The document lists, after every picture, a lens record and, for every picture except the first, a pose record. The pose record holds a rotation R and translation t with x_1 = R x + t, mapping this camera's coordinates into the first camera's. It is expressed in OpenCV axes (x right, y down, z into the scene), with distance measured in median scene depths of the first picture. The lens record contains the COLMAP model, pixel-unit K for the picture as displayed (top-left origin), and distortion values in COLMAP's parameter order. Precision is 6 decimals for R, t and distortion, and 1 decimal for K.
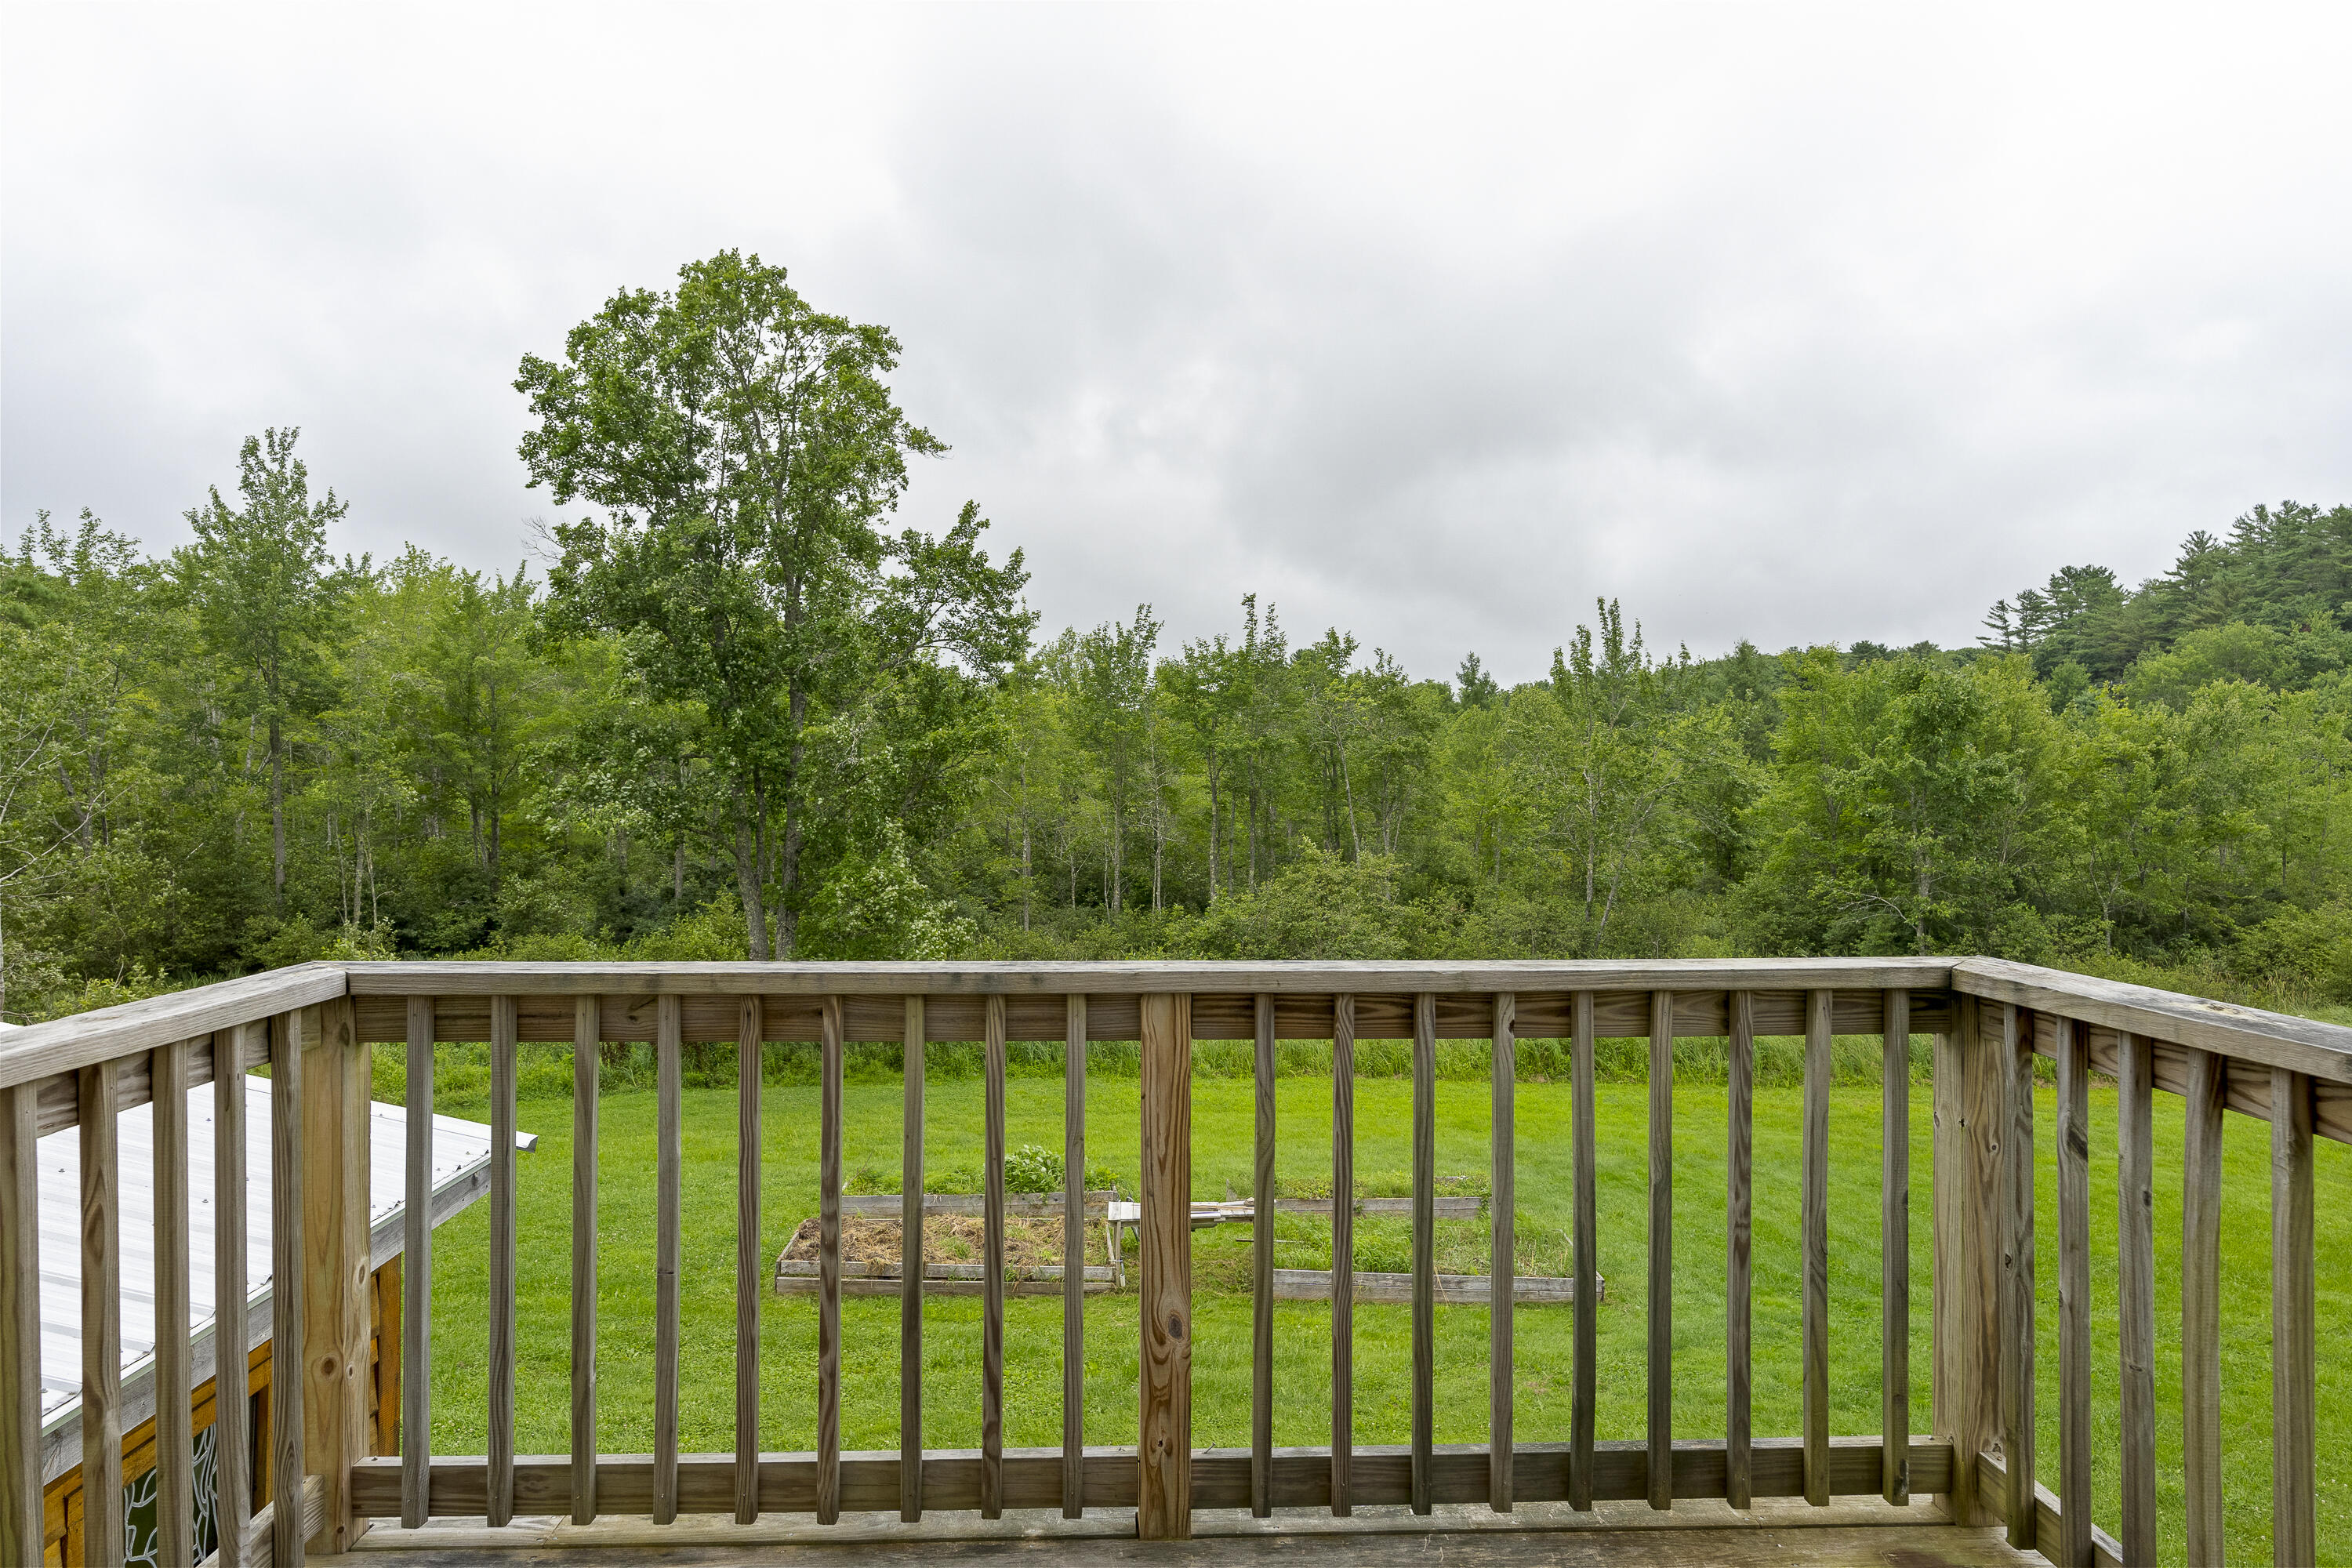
lens RADIAL K [[1403.4, 0, 1170.1], [0, 1403.4, 793.1], [0, 0, 1]] dist [-0.006116, 0.001202]
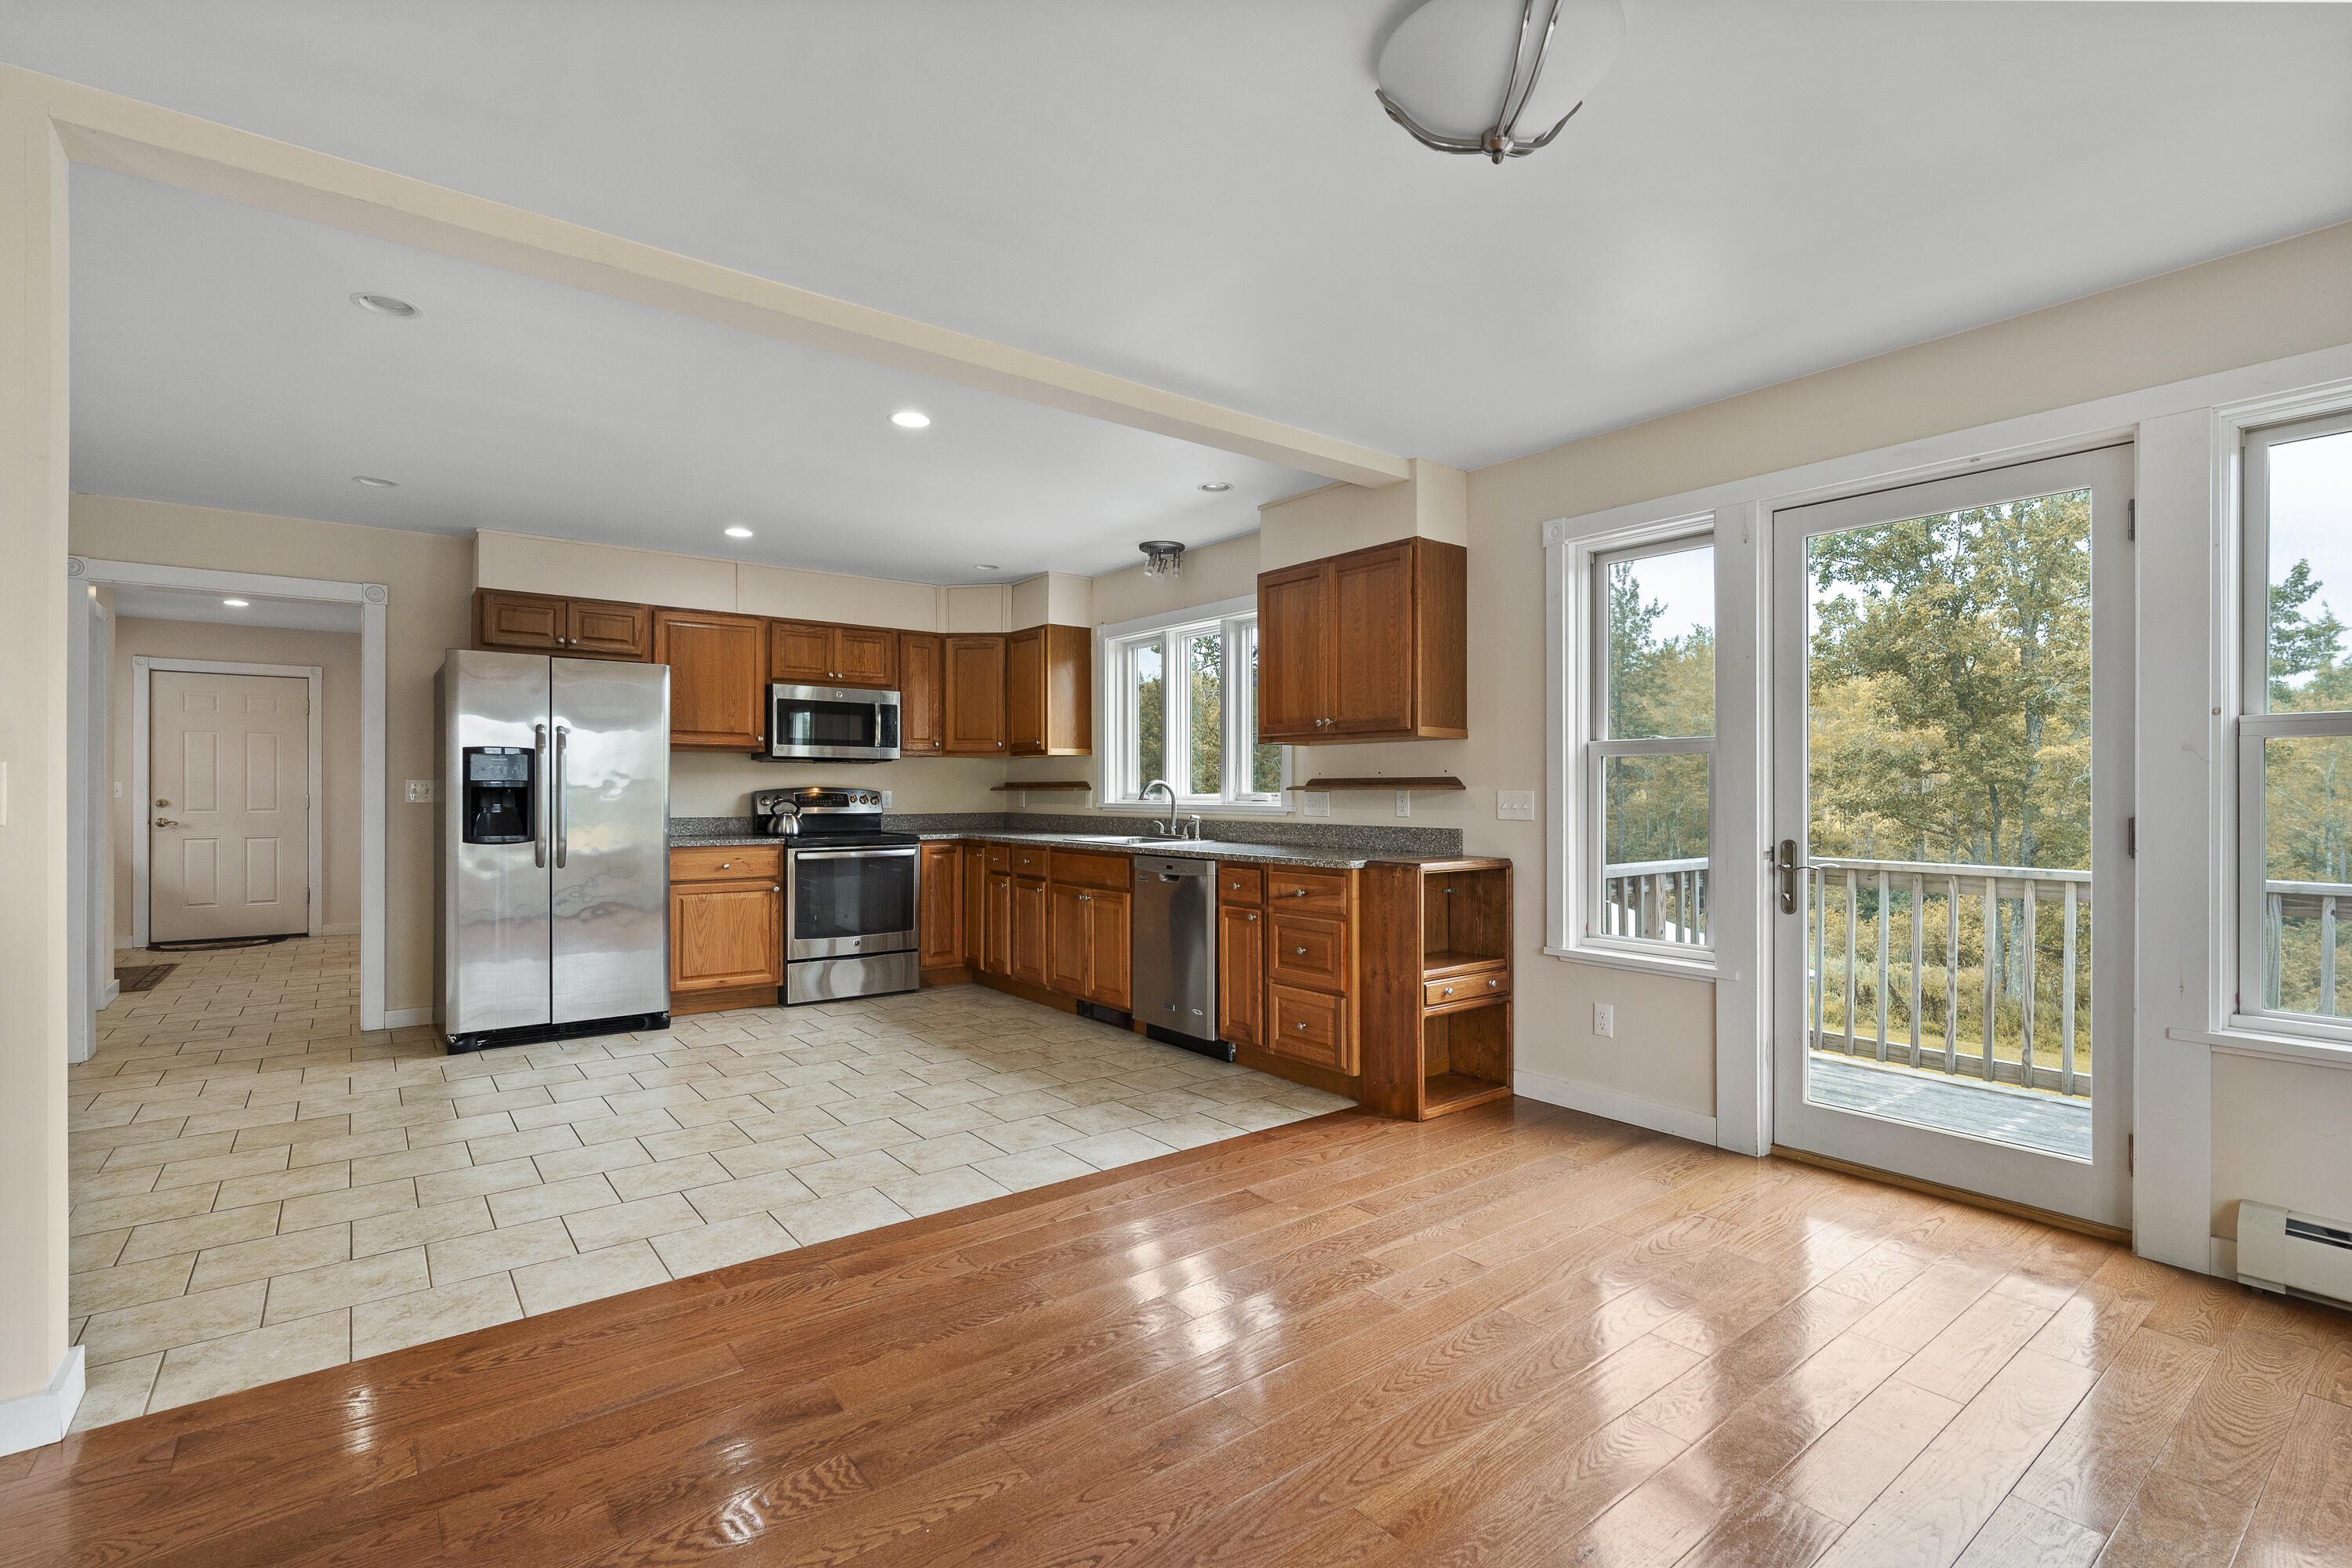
lens RADIAL K [[1075.0, 0, 1176.5], [0, 1075.0, 792.5], [0, 0, 1]] dist [-0.004444, 0.001105]
pose [[0.585153, 0.003993, -0.810913, 0.031600], [-0.009339, 0.999955, -0.001815, 0.000329], [0.810869, 0.008635, 0.585164, -0.080093]]
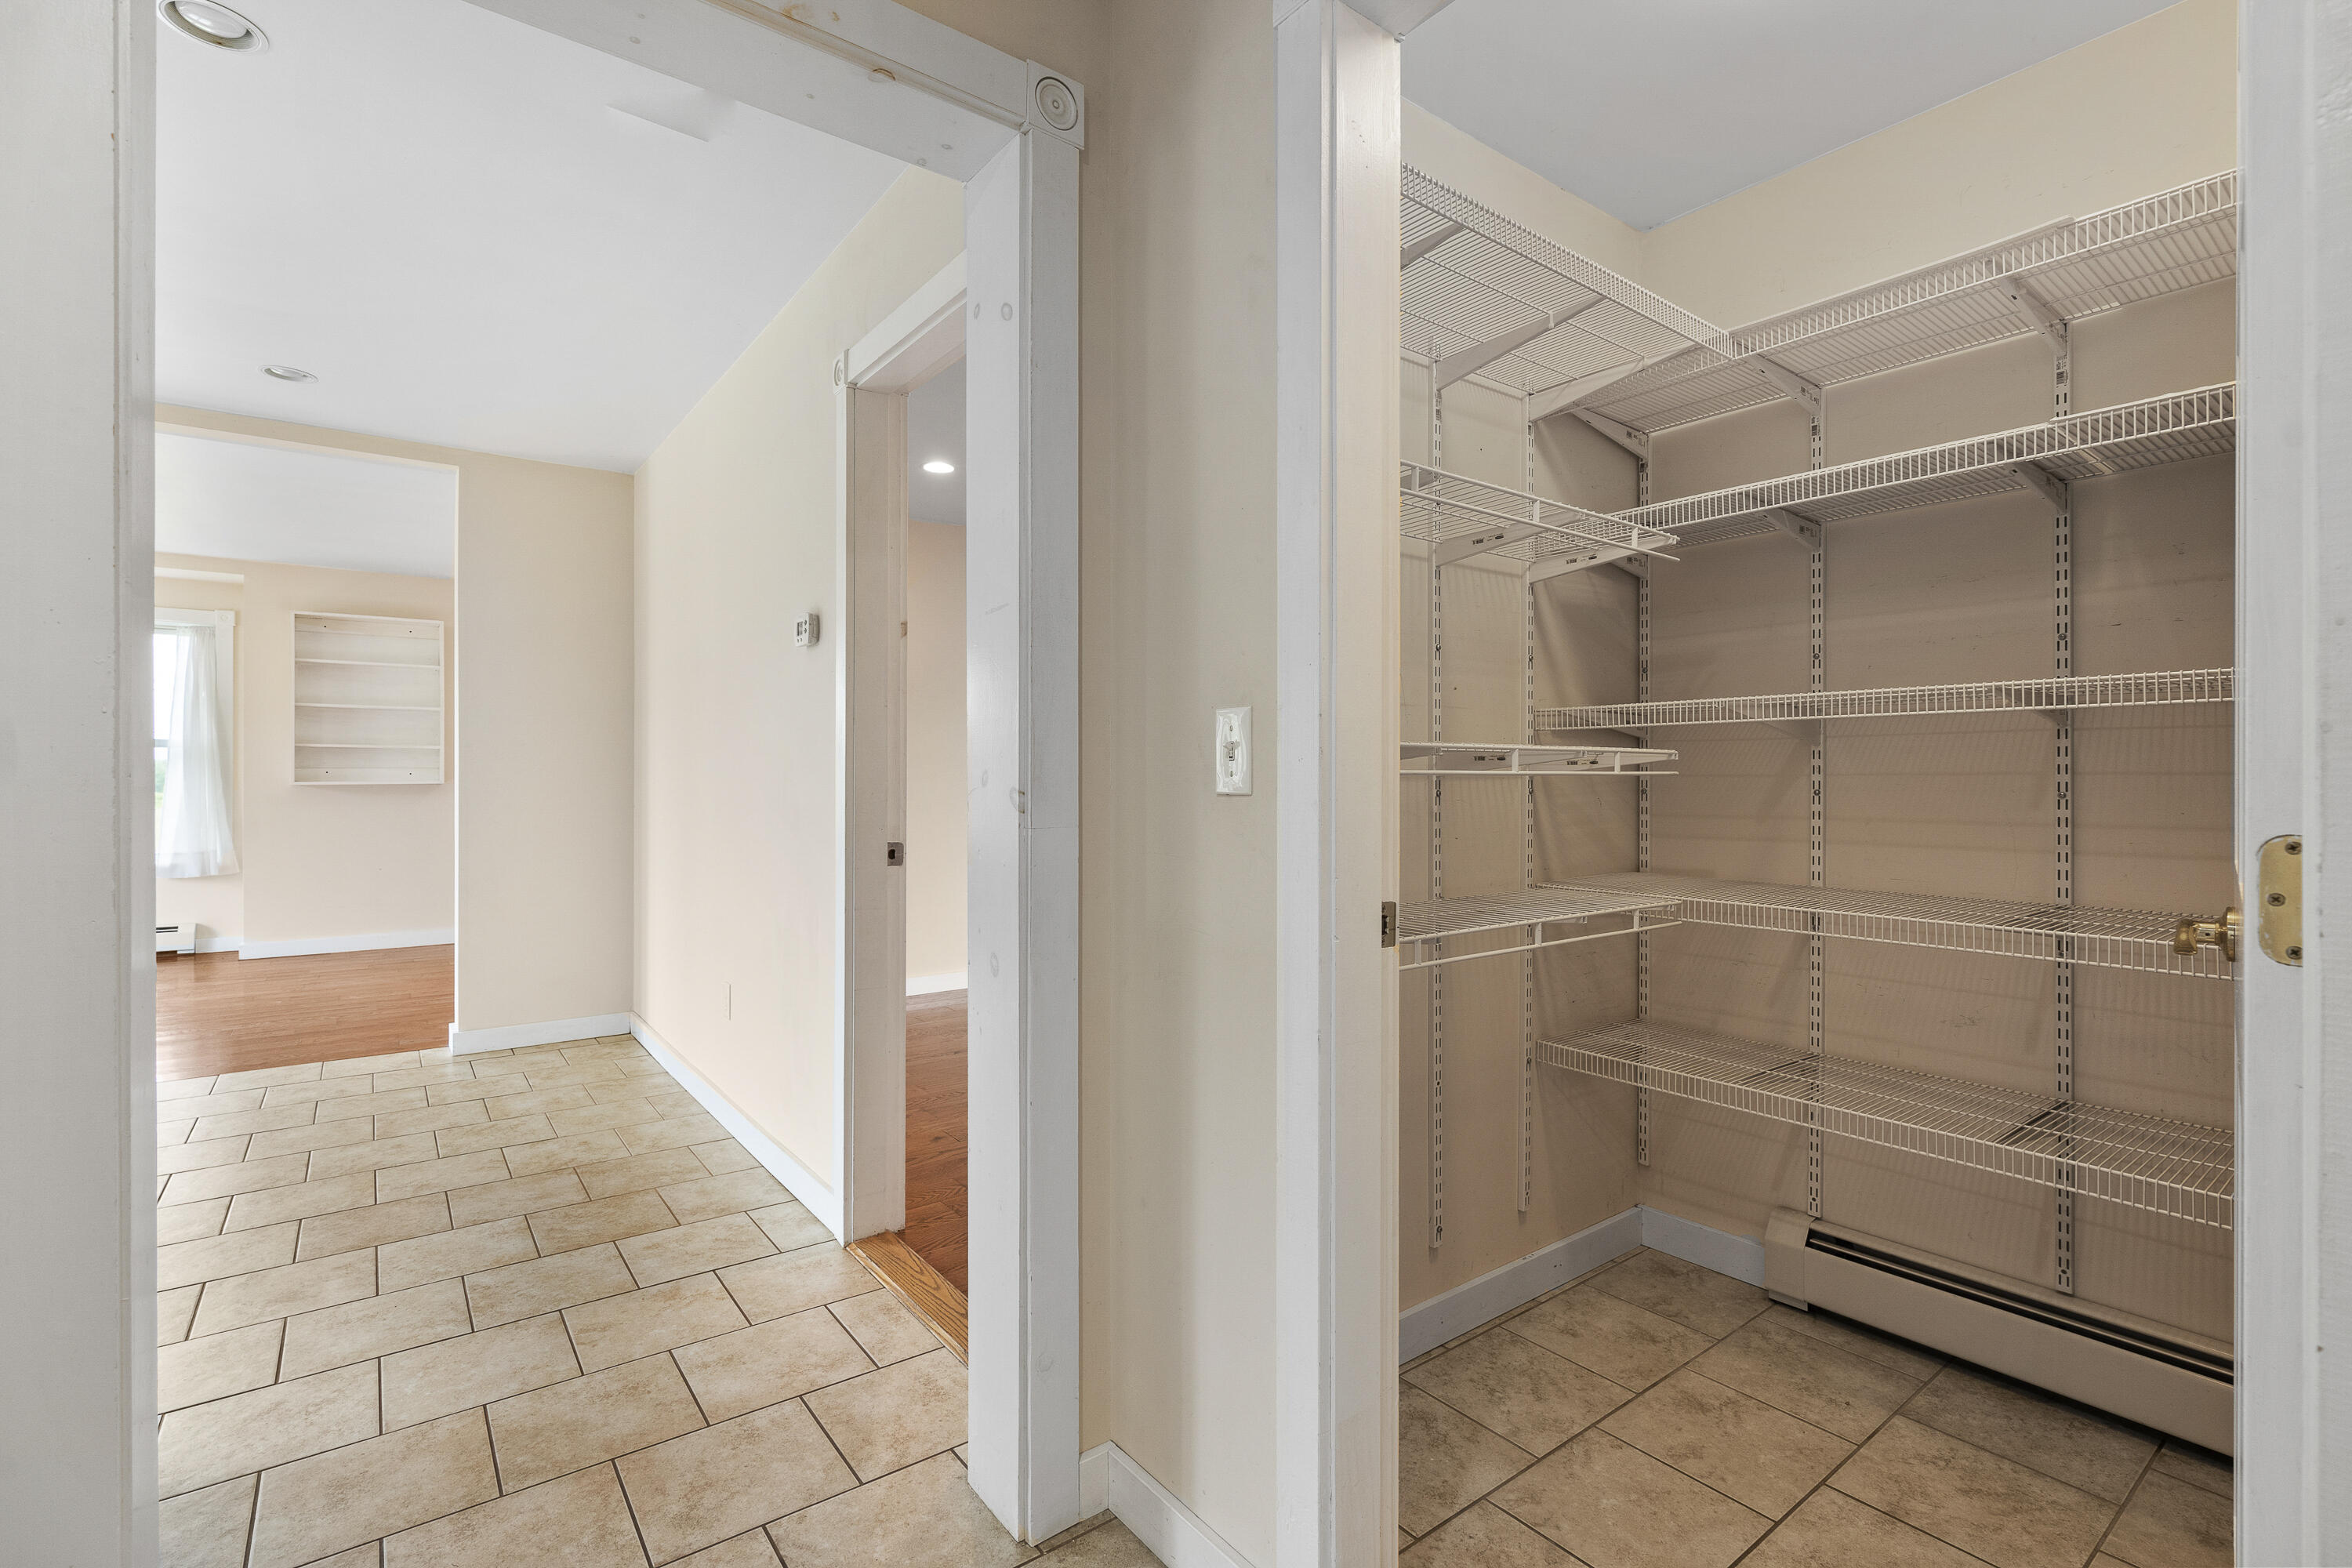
lens RADIAL K [[1072.5, 0, 1174.7], [0, 1072.5, 771.5], [0, 0, 1]] dist [-0.005706, 0.001204]
pose [[-0.577248, 0.005216, 0.816552, -0.164105], [0.008431, 0.999964, -0.000427, 0.002043], [-0.816525, 0.006638, -0.577272, -0.089527]]
